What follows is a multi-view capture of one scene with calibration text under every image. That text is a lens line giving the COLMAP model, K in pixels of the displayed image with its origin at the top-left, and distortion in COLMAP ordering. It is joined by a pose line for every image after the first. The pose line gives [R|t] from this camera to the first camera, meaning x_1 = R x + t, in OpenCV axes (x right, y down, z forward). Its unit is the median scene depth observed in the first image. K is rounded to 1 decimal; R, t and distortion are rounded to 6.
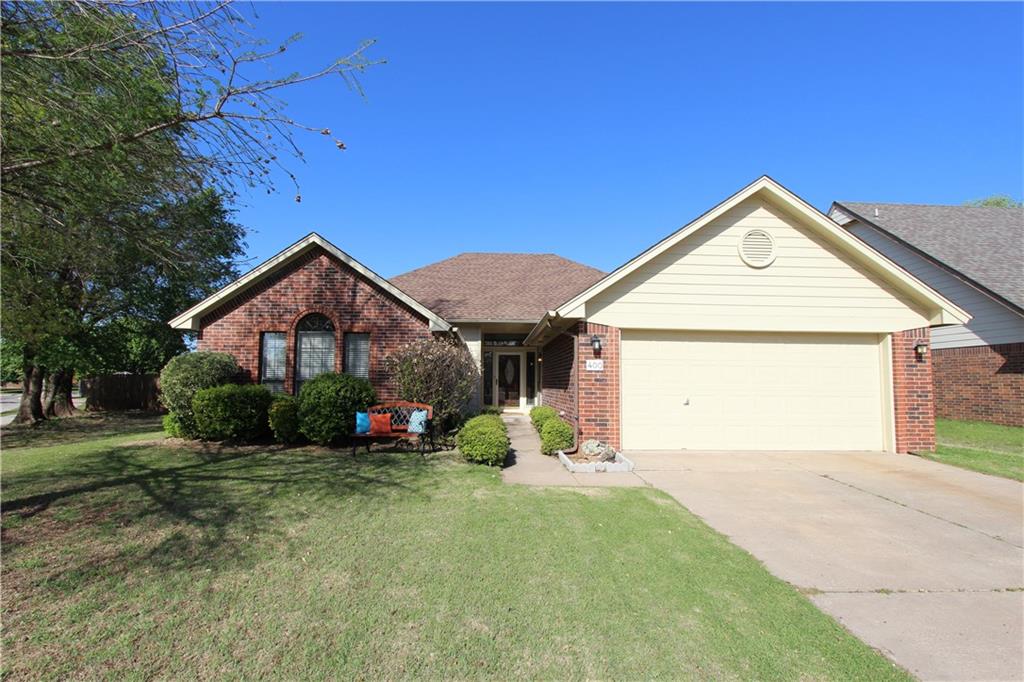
lens RADIAL K [[472.5, 0, 510.4], [0, 472.5, 345.6], [0, 0, 1]] dist [-0.018077, 0.003081]
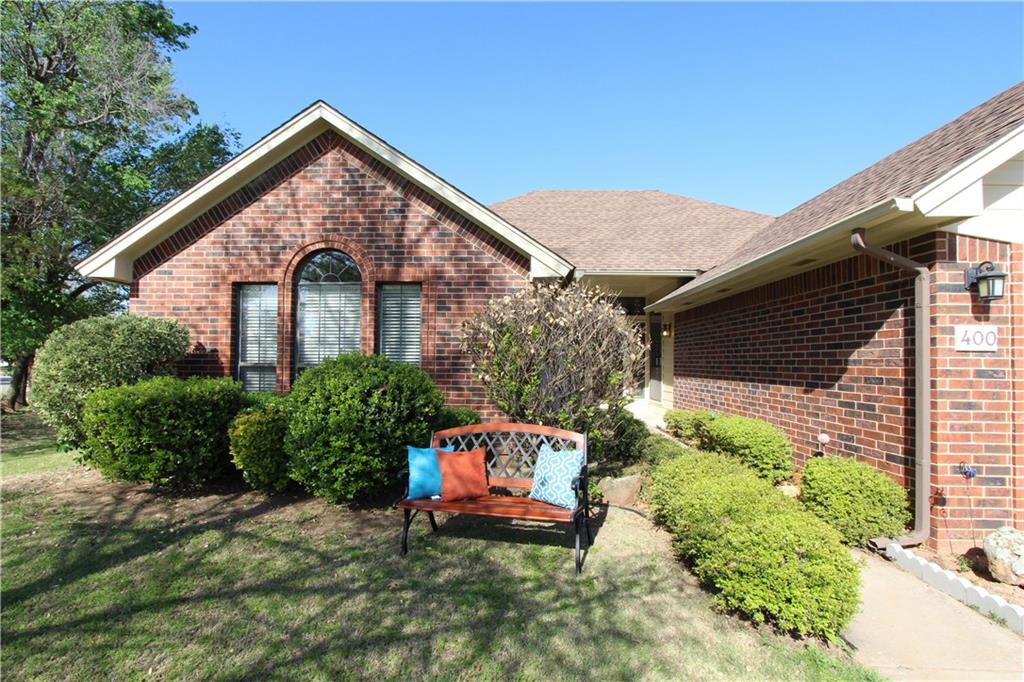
lens RADIAL K [[472.5, 0, 513.1], [0, 472.5, 338.8], [0, 0, 1]] dist [-0.018077, 0.003081]
pose [[0.998186, -0.002068, -0.060169, -0.184659], [0.004034, 0.999462, 0.032557, 0.025349], [0.060069, -0.032740, 0.997657, 0.522301]]
